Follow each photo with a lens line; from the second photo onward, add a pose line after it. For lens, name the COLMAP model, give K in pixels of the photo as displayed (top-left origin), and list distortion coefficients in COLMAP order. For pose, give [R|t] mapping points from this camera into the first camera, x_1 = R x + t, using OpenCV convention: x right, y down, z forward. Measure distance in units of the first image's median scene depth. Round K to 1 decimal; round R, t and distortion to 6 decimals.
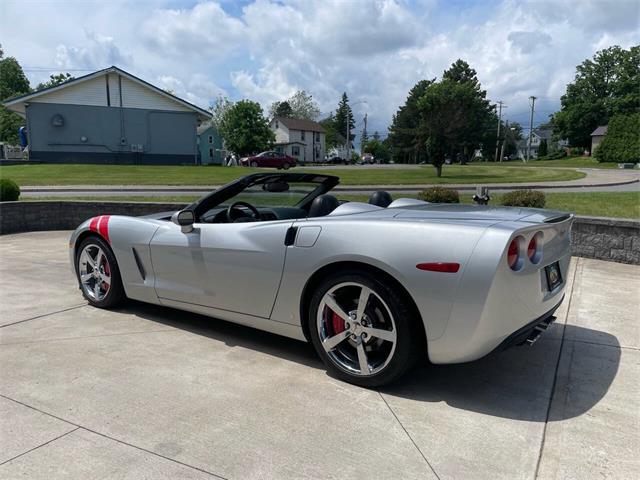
lens RADIAL K [[488.4, 0, 323.1], [0, 488.4, 243.4], [0, 0, 1]] dist [0.087969, -0.122018]
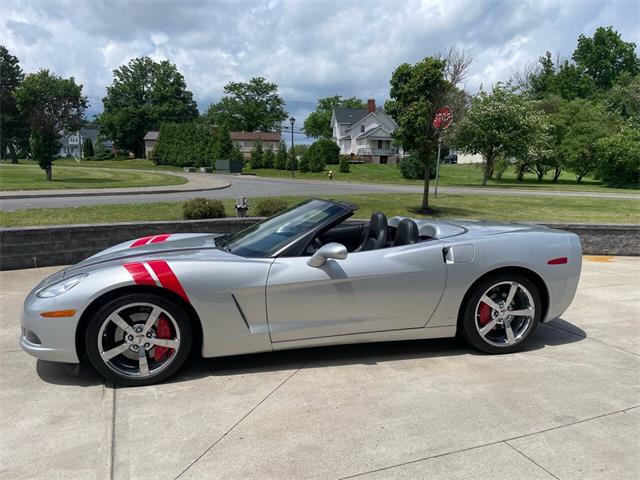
lens RADIAL K [[488.4, 0, 324.5], [0, 488.4, 246.6], [0, 0, 1]] dist [0.087969, -0.122018]
pose [[0.635780, -0.107348, 0.764369, -0.122676], [0.101074, 0.993333, 0.055433, -0.013740], [-0.765224, 0.042014, 0.642391, 0.044380]]
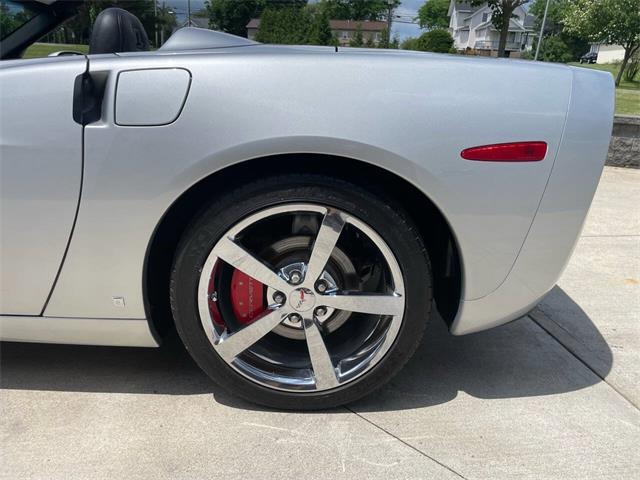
lens RADIAL K [[488.4, 0, 323.9], [0, 488.4, 238.3], [0, 0, 1]] dist [0.087969, -0.122018]
pose [[0.795533, -0.161080, 0.584106, -0.016387], [0.042127, 0.976386, 0.211884, 0.001738], [-0.604444, -0.143954, 0.783533, 0.059049]]
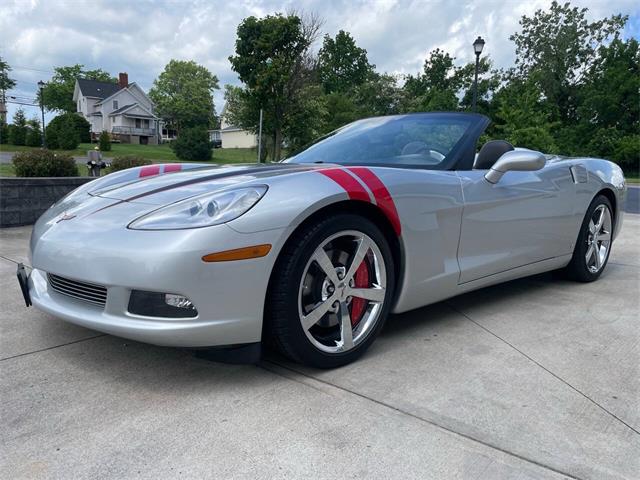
lens RADIAL K [[488.4, 0, 315.6], [0, 488.4, 249.5], [0, 0, 1]] dist [0.087969, -0.122018]
pose [[0.204795, -0.156379, 0.966232, -0.131807], [0.110812, 0.984513, 0.135851, -0.006550], [-0.972512, 0.079248, 0.218952, 0.135214]]
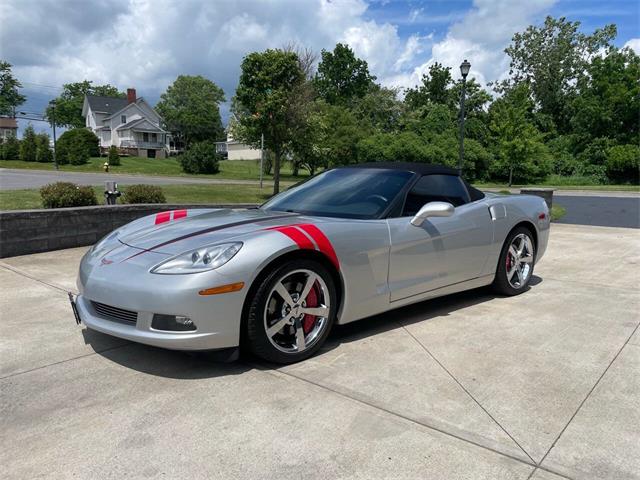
lens RADIAL K [[488.8, 0, 323.7], [0, 488.8, 240.0], [0, 0, 1]] dist [0.085650, -0.116191]
pose [[0.201803, -0.126768, 0.971188, -0.159791], [0.125568, 0.986754, 0.102708, -0.014756], [-0.971343, 0.101223, 0.215048, 0.118886]]
